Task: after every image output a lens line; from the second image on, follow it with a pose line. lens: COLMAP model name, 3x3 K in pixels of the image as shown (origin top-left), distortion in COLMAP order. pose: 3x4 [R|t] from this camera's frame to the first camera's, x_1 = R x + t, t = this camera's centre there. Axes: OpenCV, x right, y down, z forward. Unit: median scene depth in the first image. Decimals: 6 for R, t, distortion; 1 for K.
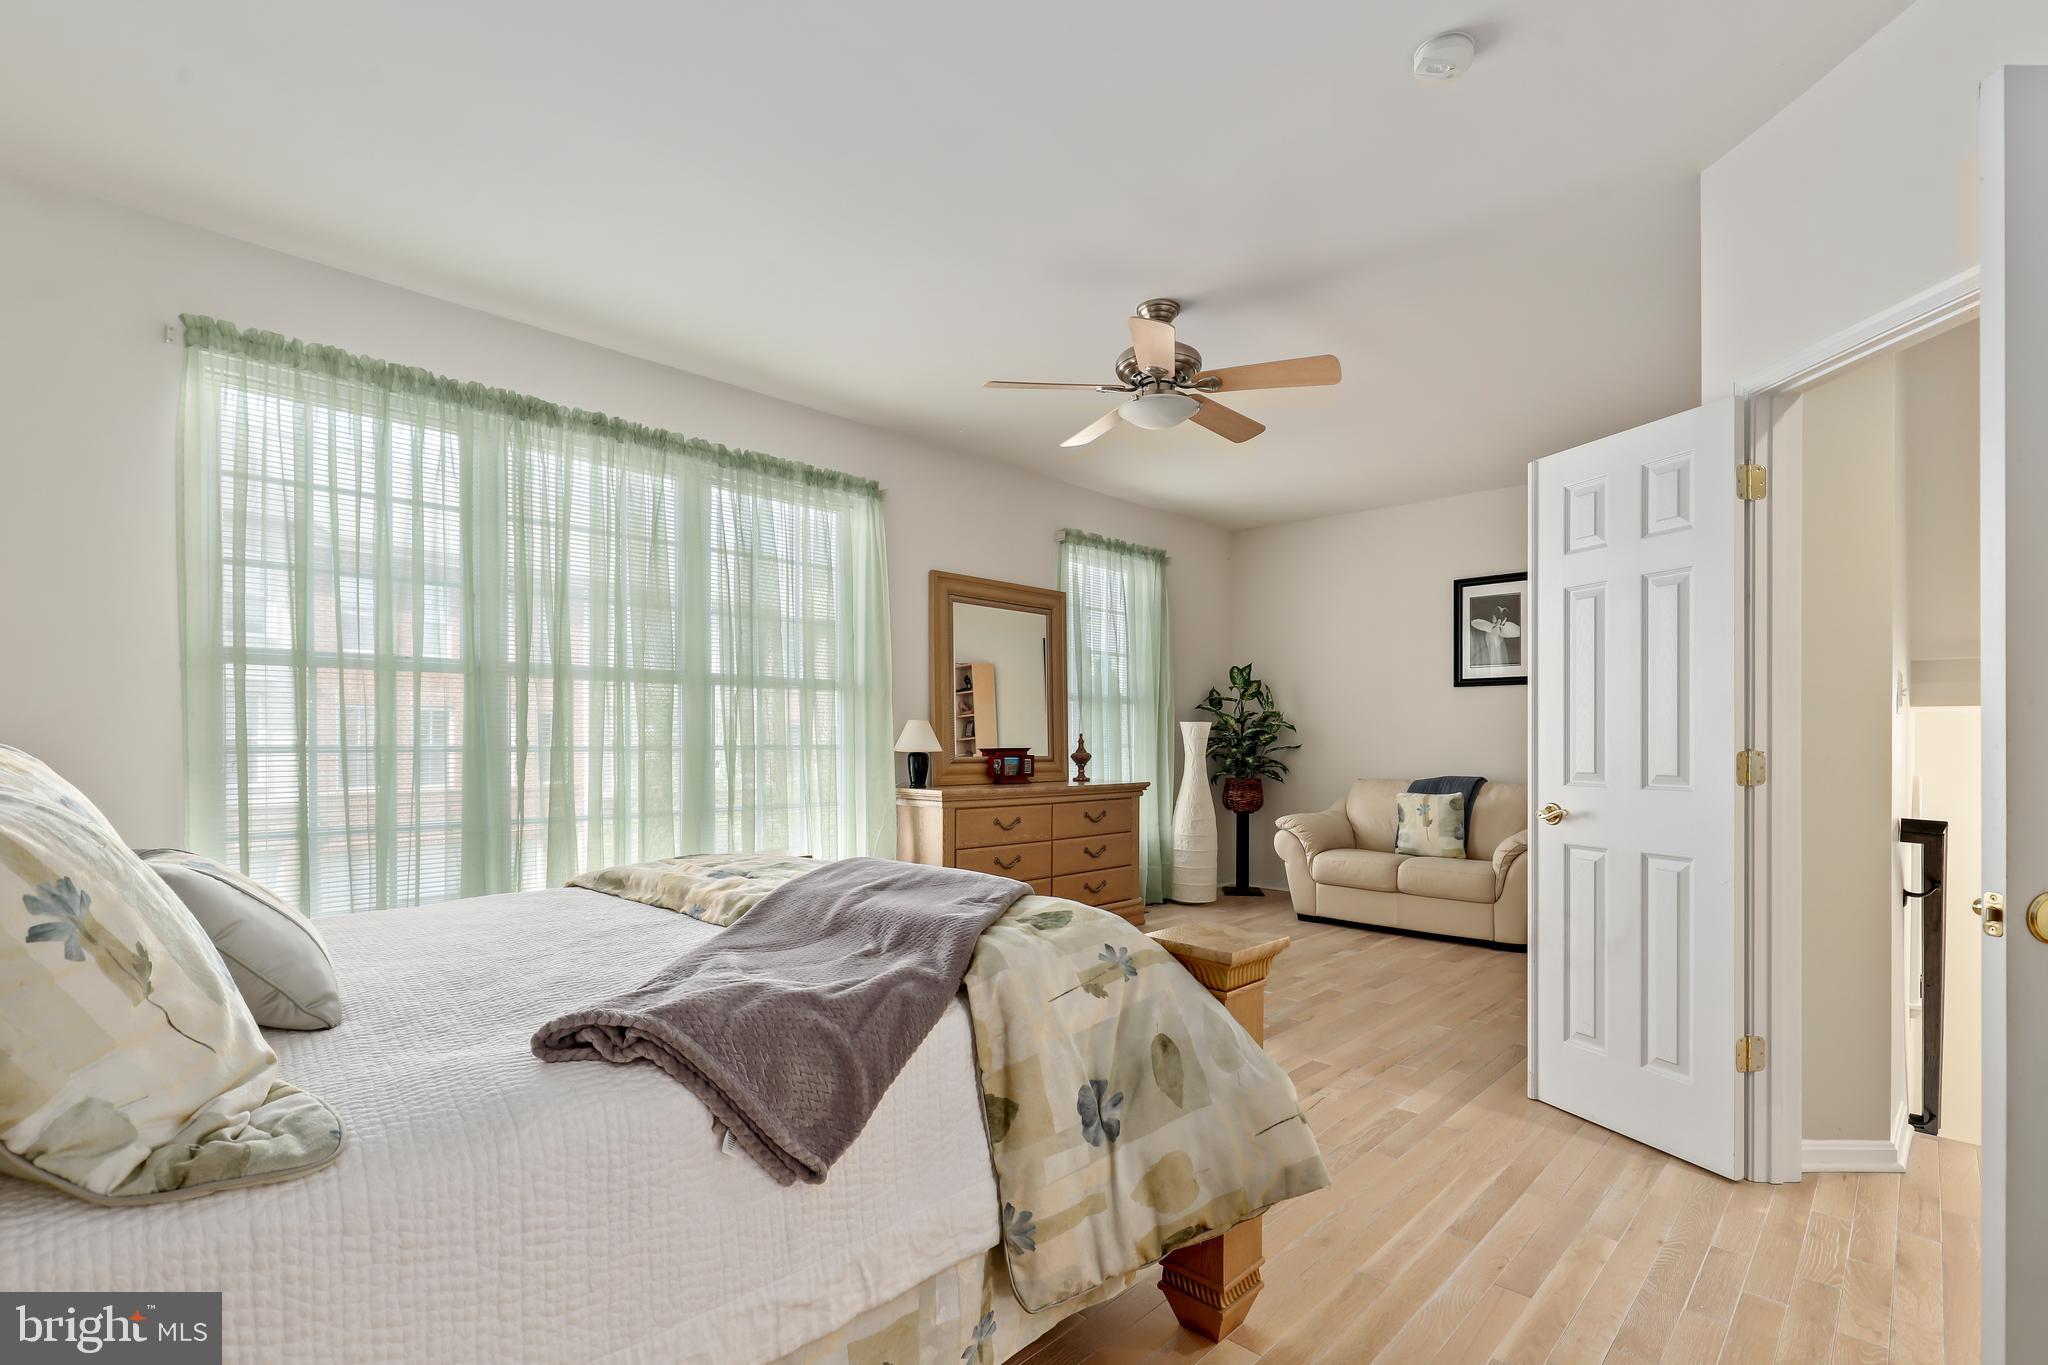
lens RADIAL K [[949.2, 0, 1022.5], [0, 949.2, 737.2], [0, 0, 1]] dist [0.001010, -0.000402]
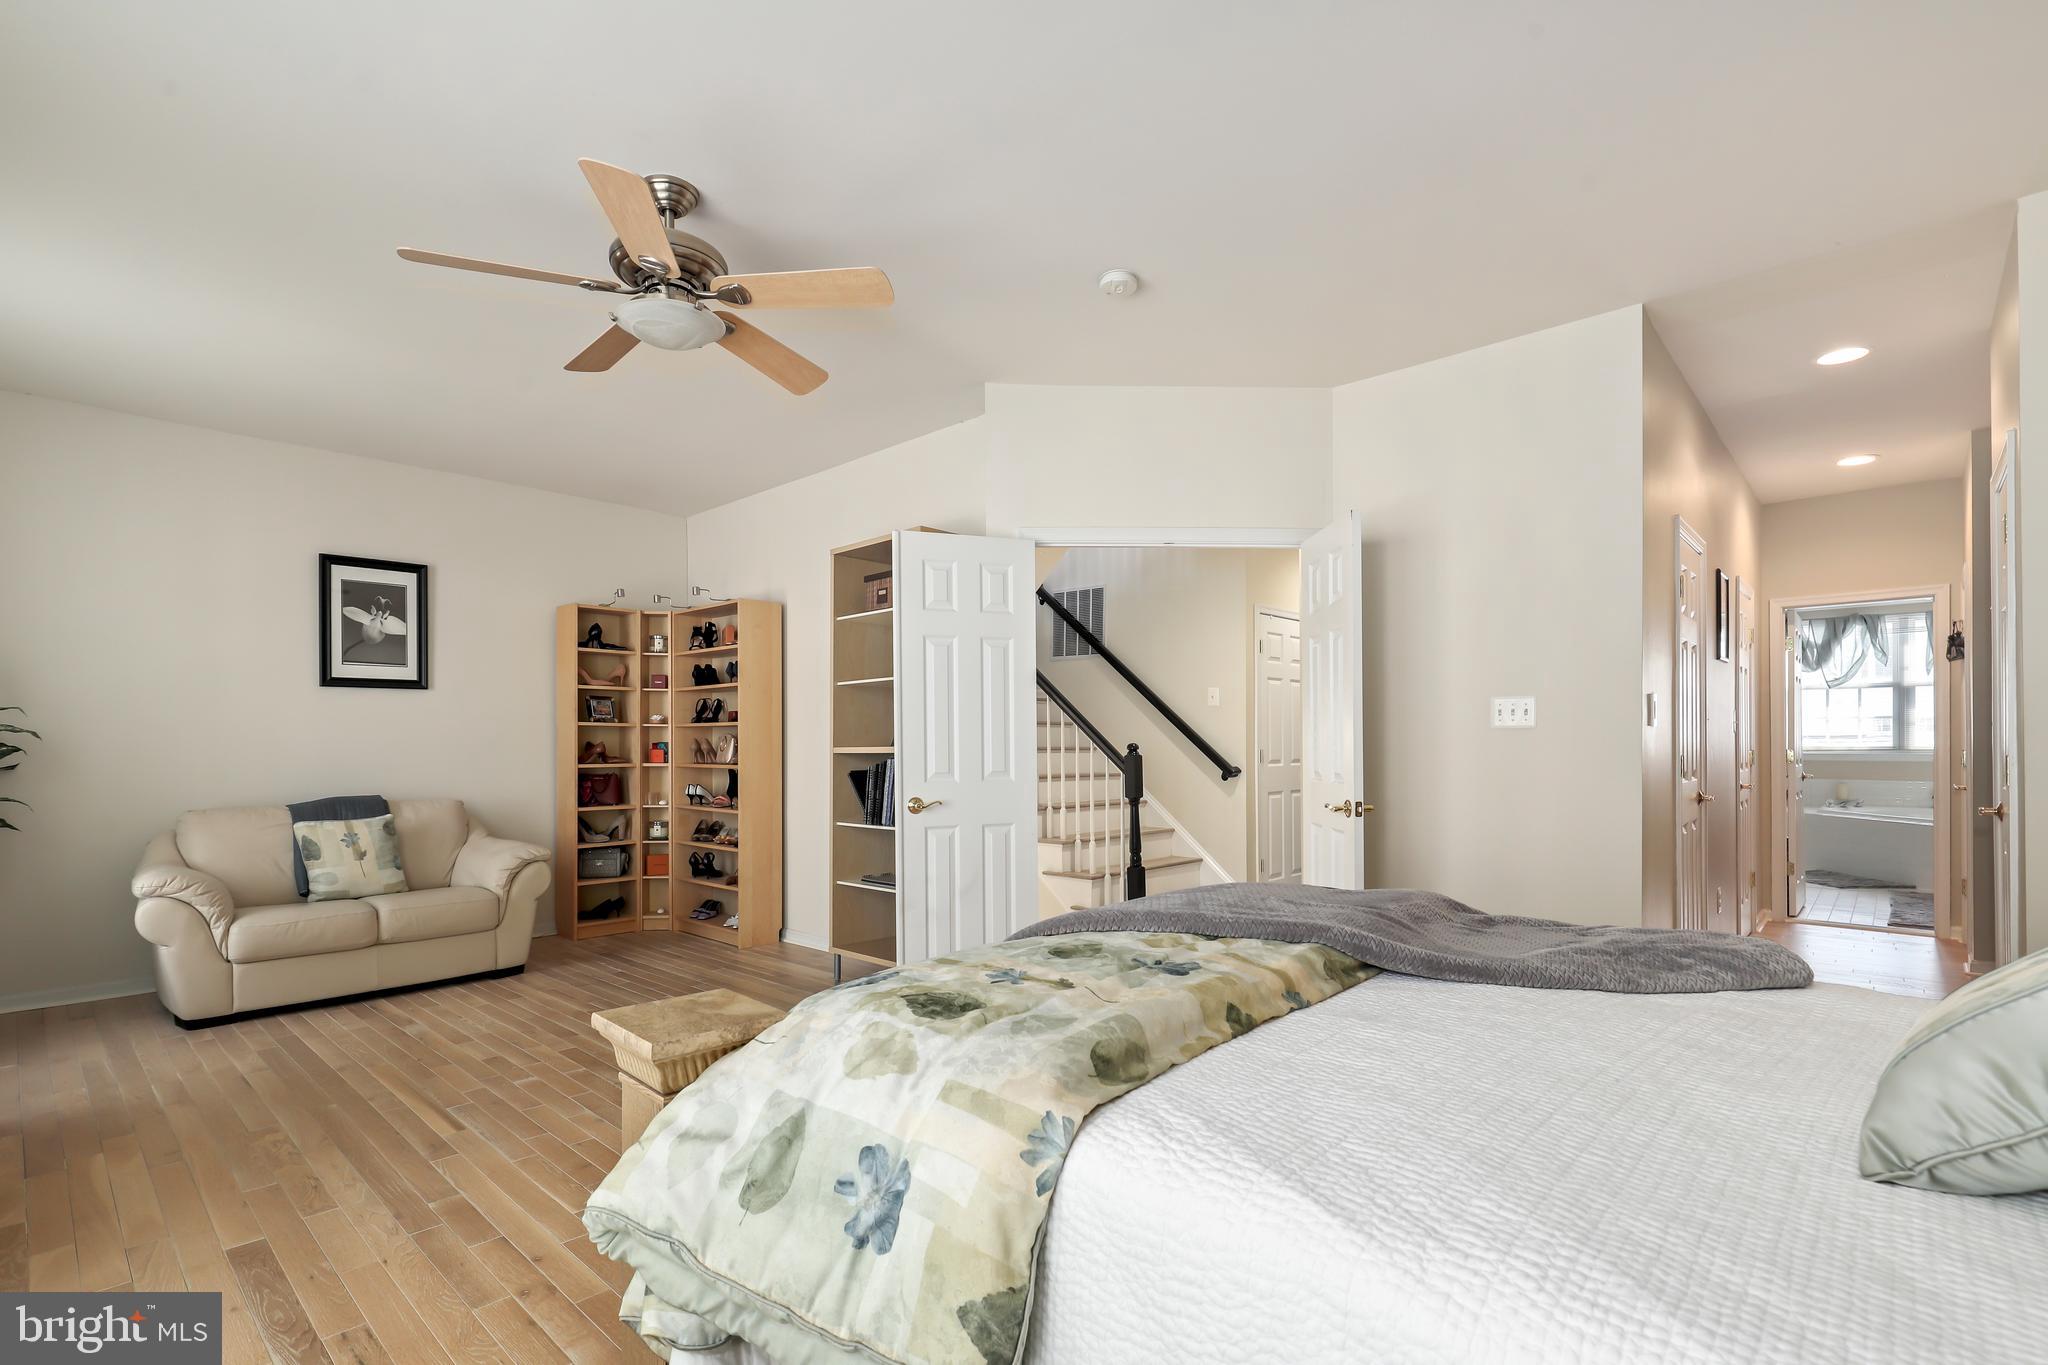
lens RADIAL K [[949.2, 0, 1022.5], [0, 949.2, 737.2], [0, 0, 1]] dist [0.001010, -0.000402]
pose [[-0.011181, 0.002350, 0.999935, -0.402658], [0.005657, 0.999981, -0.002287, -0.005069], [-0.999921, 0.005631, -0.011194, 0.467901]]
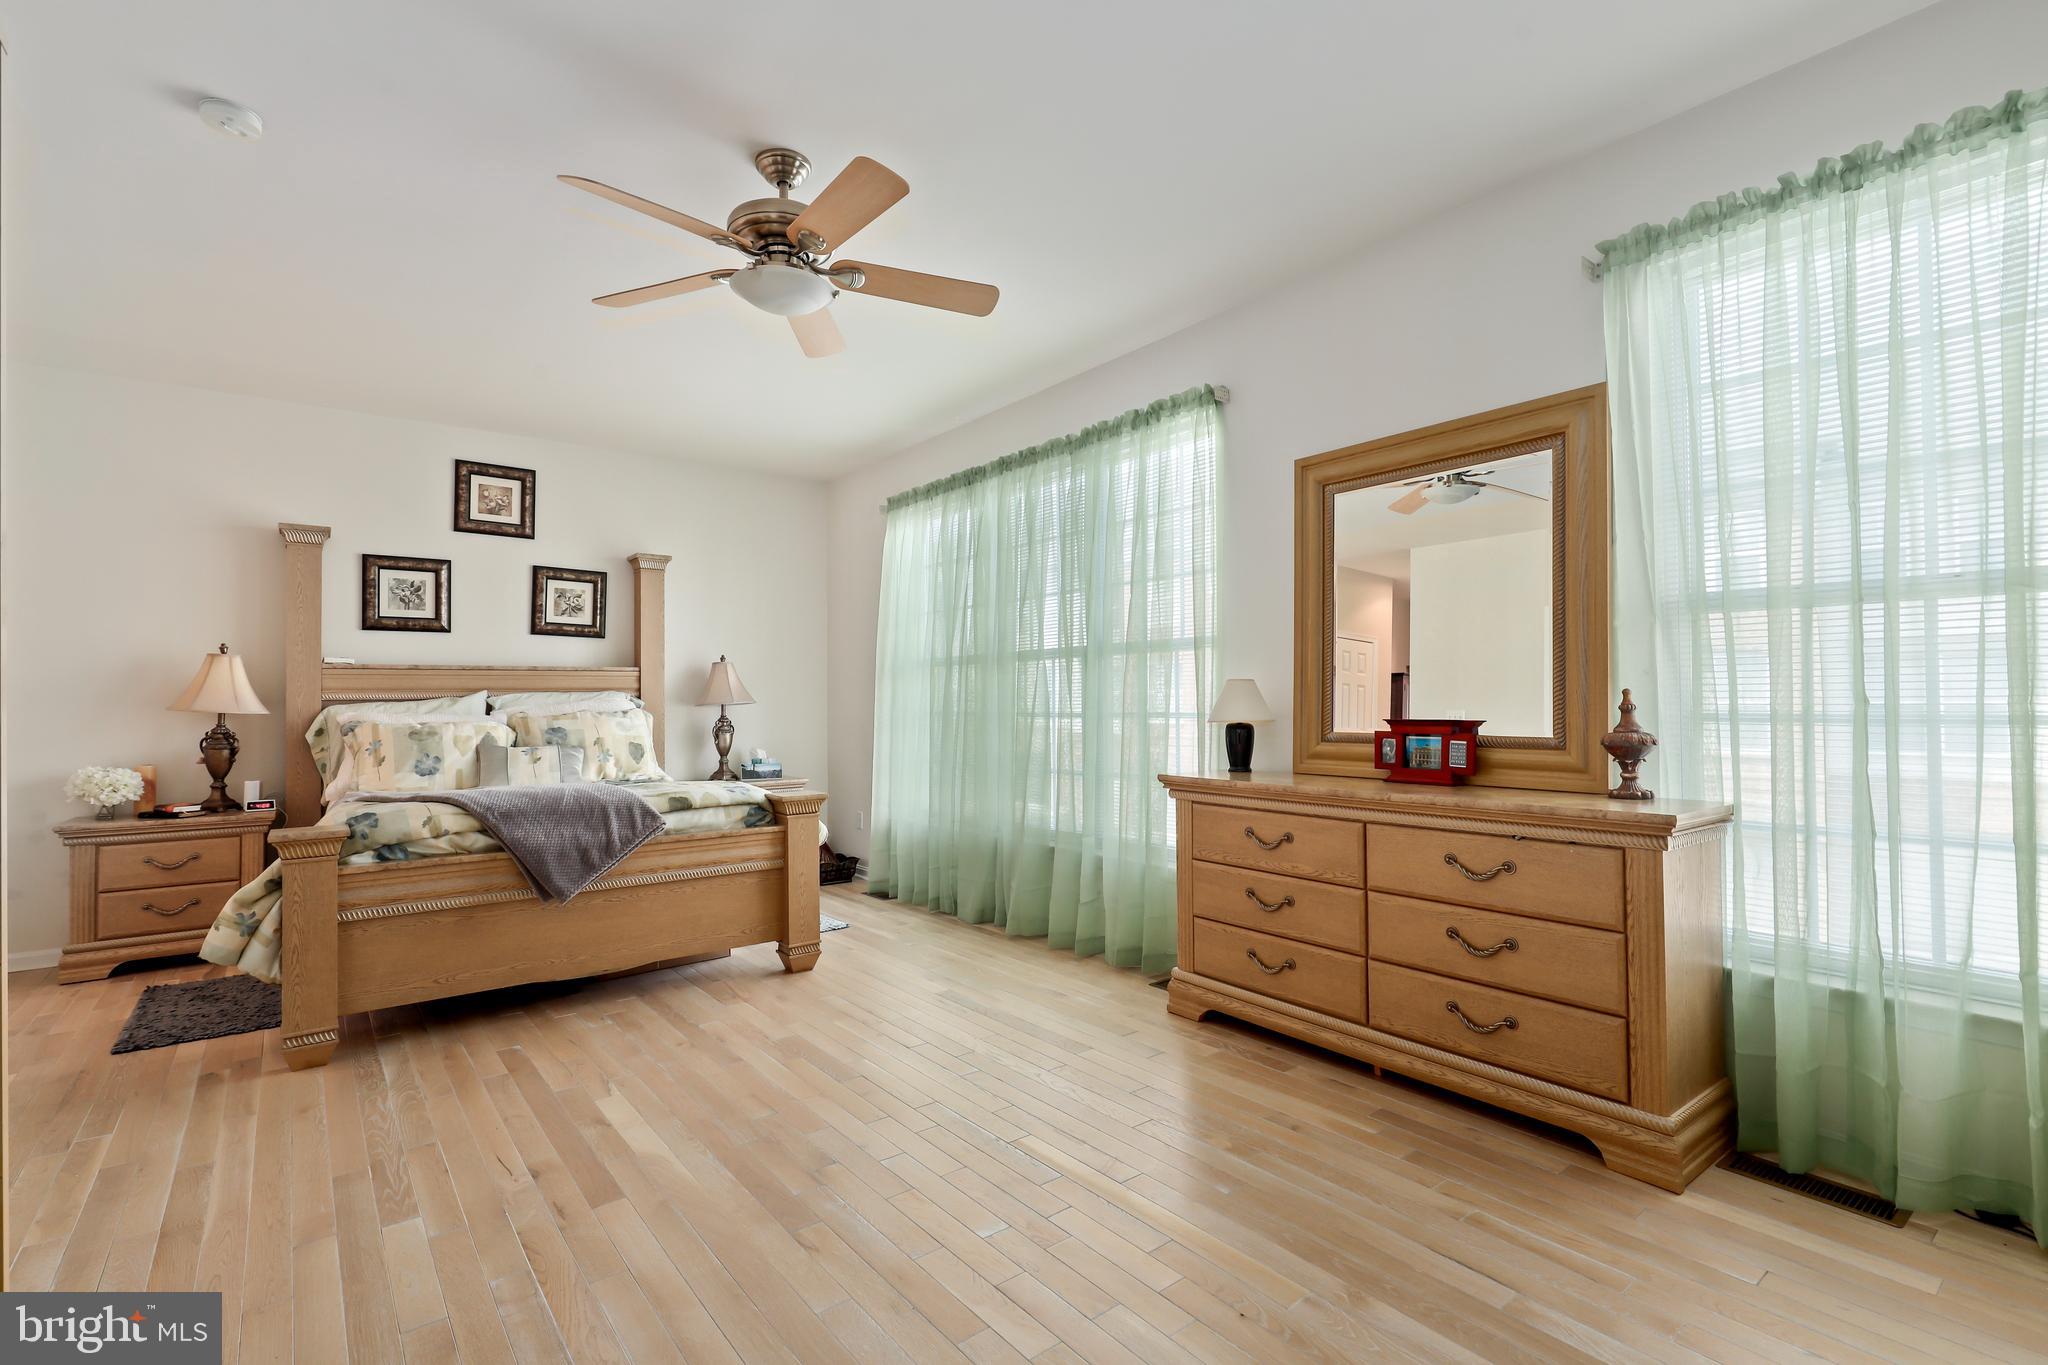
lens RADIAL K [[931.1, 0, 1036.0], [0, 931.1, 687.6], [0, 0, 1]] dist [0.000548, -0.000360]
pose [[-0.132820, -0.016875, -0.990997, 0.562052], [0.011412, 0.999763, -0.018554, 0.000012], [0.991074, -0.013774, -0.132596, 0.841825]]
